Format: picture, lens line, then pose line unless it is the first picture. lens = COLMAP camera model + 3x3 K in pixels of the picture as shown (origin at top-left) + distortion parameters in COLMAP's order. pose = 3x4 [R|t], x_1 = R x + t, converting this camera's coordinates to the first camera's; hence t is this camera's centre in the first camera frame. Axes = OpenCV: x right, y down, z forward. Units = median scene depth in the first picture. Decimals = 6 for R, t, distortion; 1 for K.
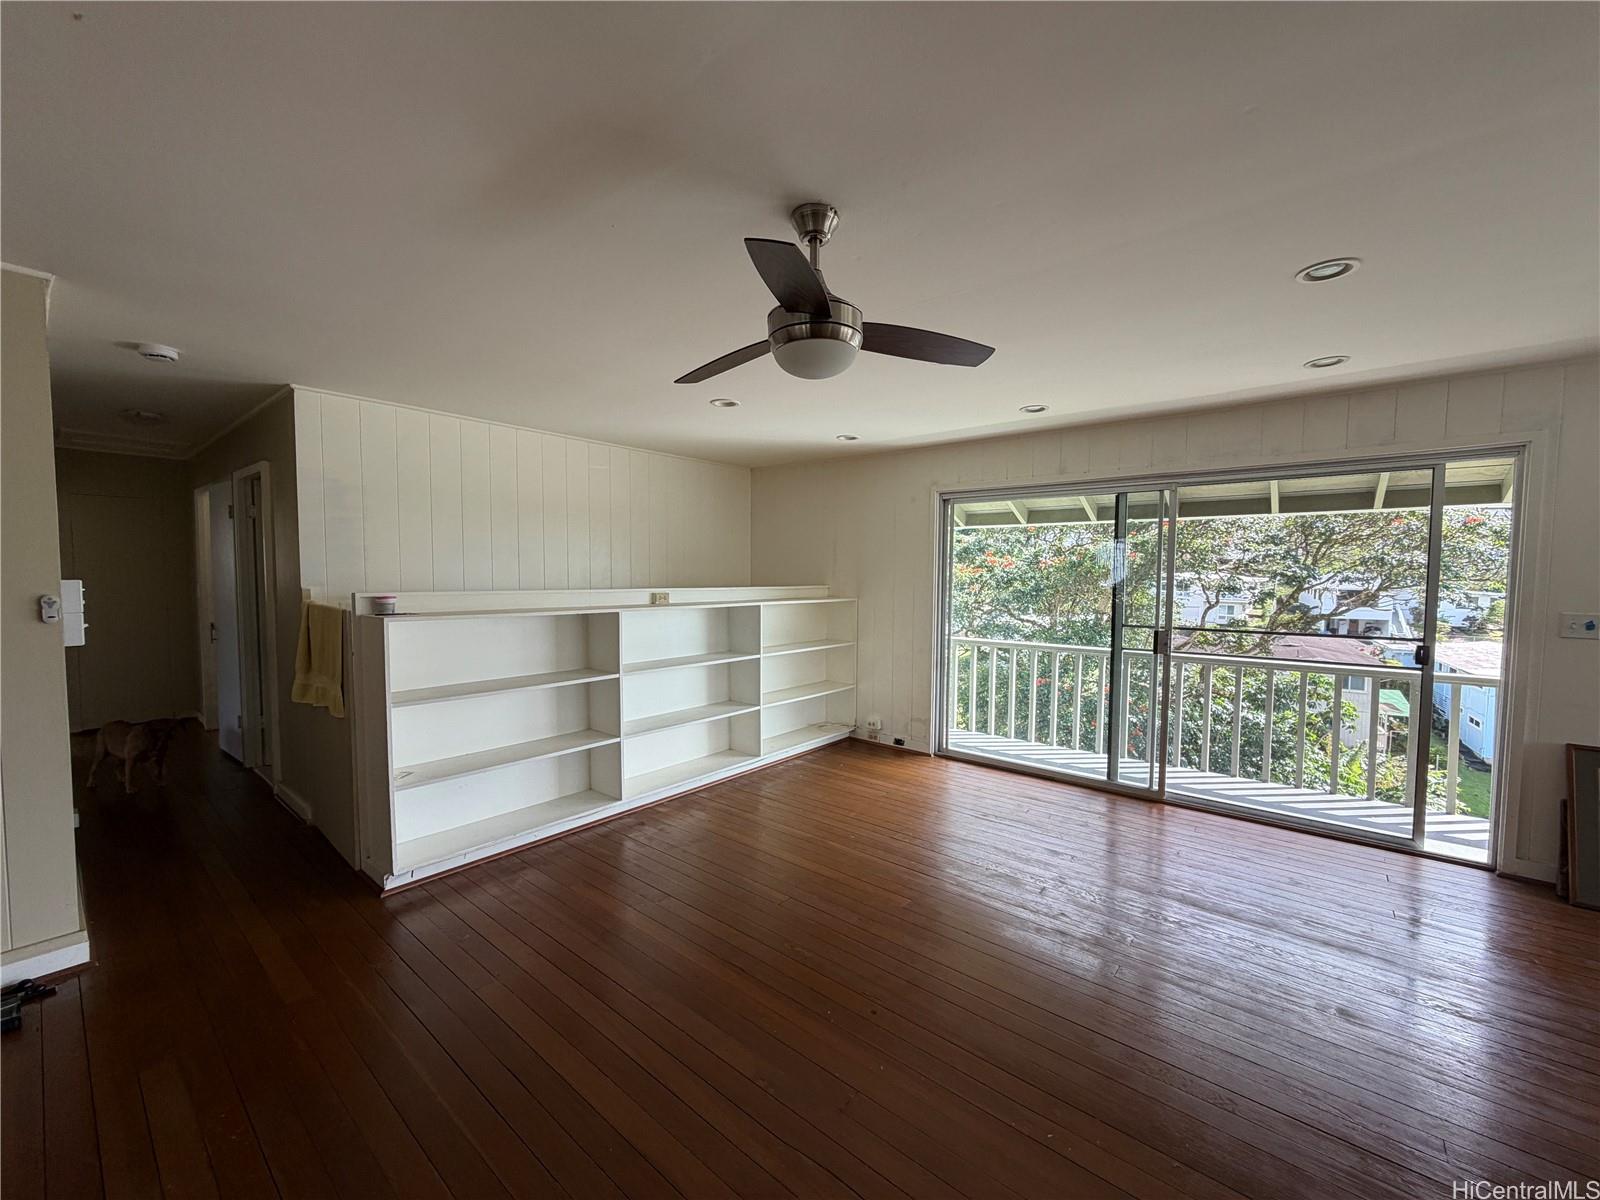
lens RADIAL K [[631.2, 0, 802.3], [0, 631.2, 602.1], [0, 0, 1]] dist [0.002619, -0.000953]
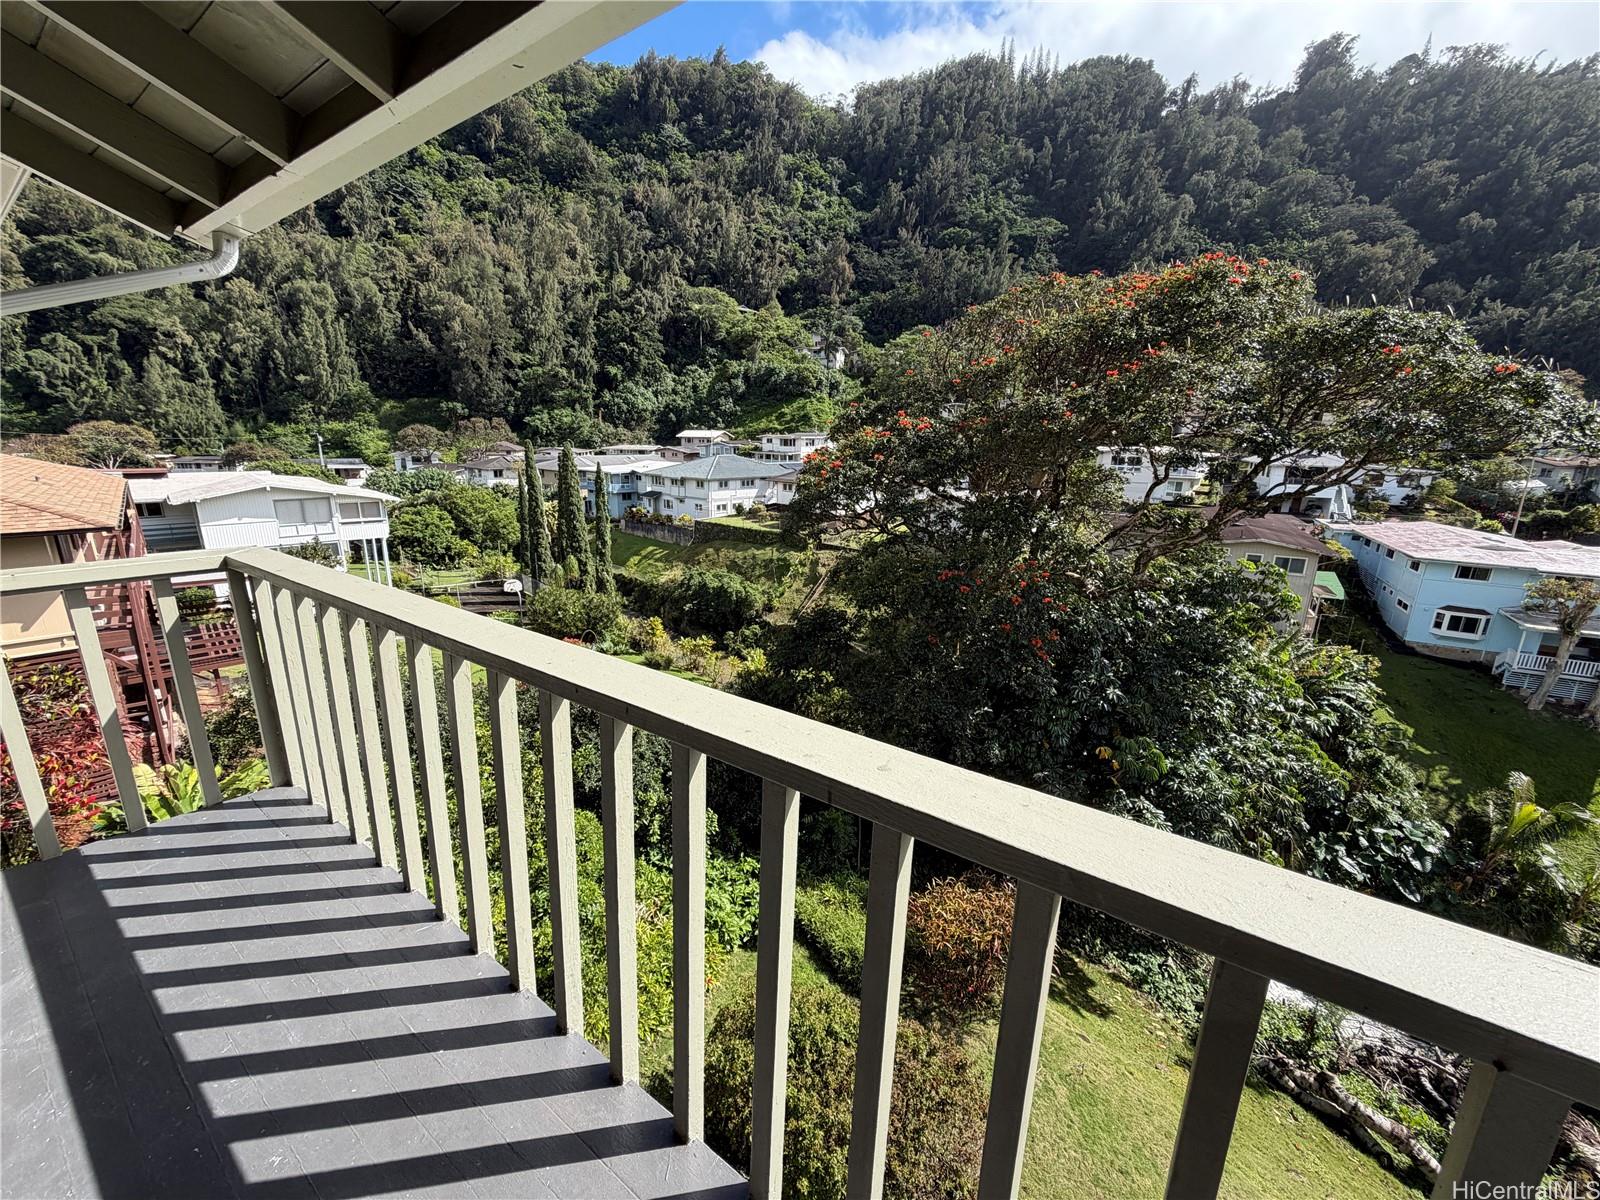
lens RADIAL K [[631.2, 0, 801.7], [0, 631.2, 601.1], [0, 0, 1]] dist [0.002619, -0.000953]
pose [[0.997707, -0.003555, 0.067585, 0.105017], [-0.009808, 0.980485, 0.196351, 0.001788], [-0.066964, -0.196564, 0.978202, 0.161437]]
